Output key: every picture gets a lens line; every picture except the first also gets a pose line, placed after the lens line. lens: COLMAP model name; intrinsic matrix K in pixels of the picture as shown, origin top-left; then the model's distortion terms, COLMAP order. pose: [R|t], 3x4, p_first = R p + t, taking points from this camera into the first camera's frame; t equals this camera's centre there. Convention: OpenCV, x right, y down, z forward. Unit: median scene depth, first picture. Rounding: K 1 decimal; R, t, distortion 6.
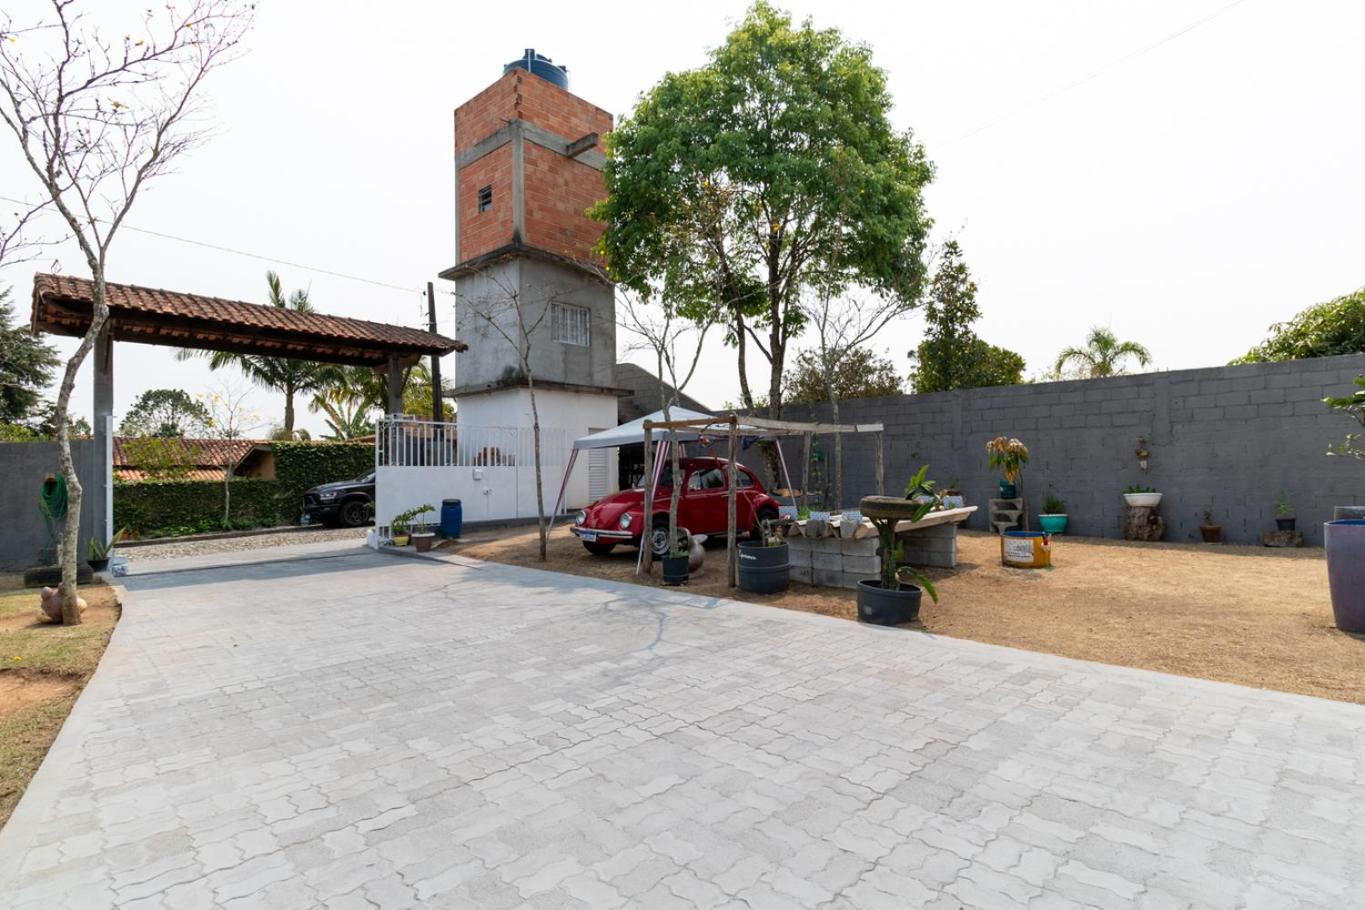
lens RADIAL K [[640.5, 0, 684.4], [0, 640.5, 454.9], [0, 0, 1]] dist [0.001473, 0.001235]
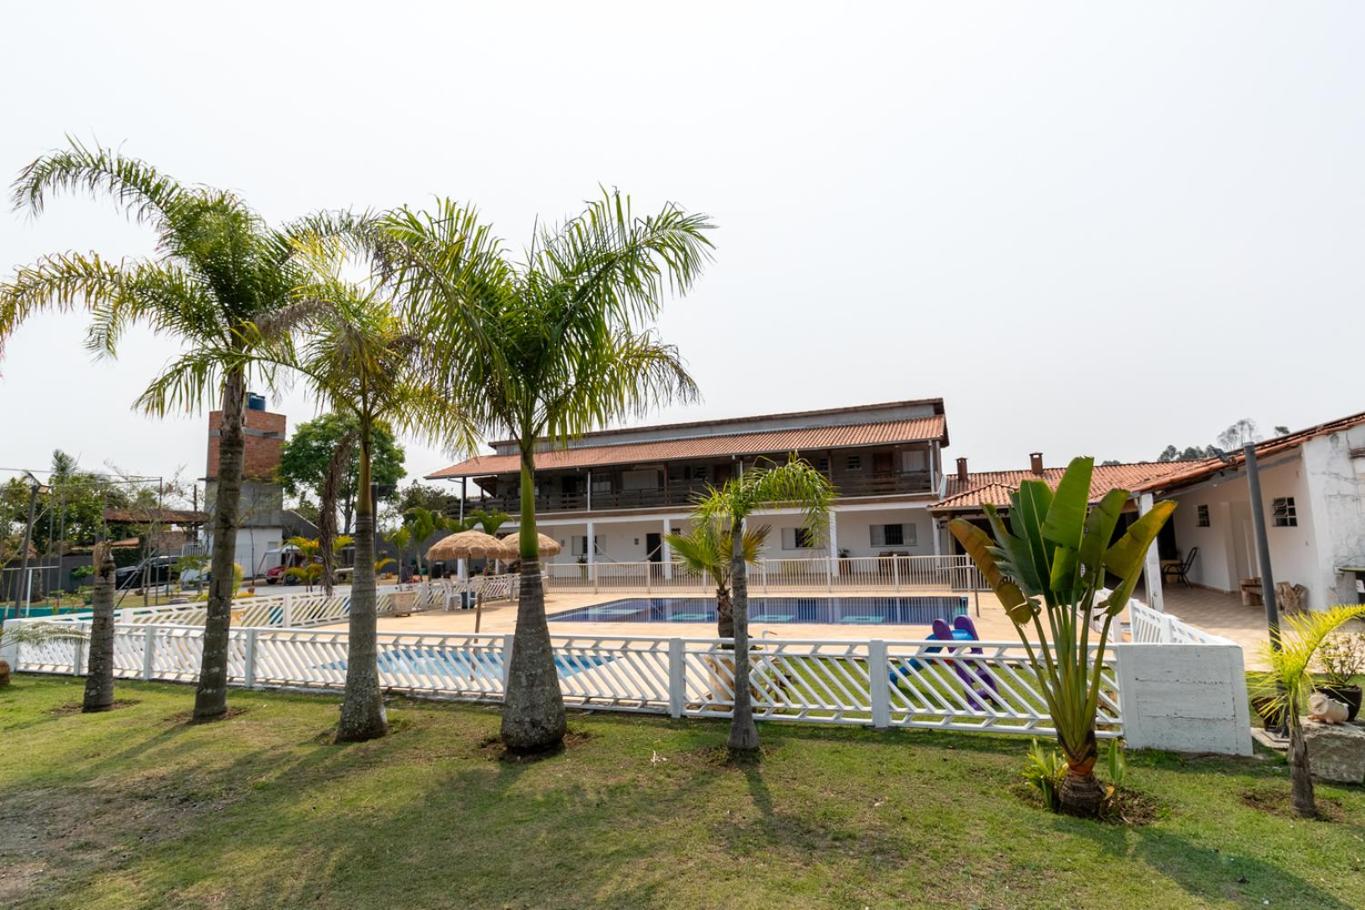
lens RADIAL K [[640.5, 0, 680.6], [0, 640.5, 464.7], [0, 0, 1]] dist [0.001473, 0.001235]
pose [[0.904229, 0.036092, 0.425520, 0.230990], [0.005151, 0.995428, -0.095375, -0.096472], [-0.427017, 0.088433, 0.899909, -1.958881]]
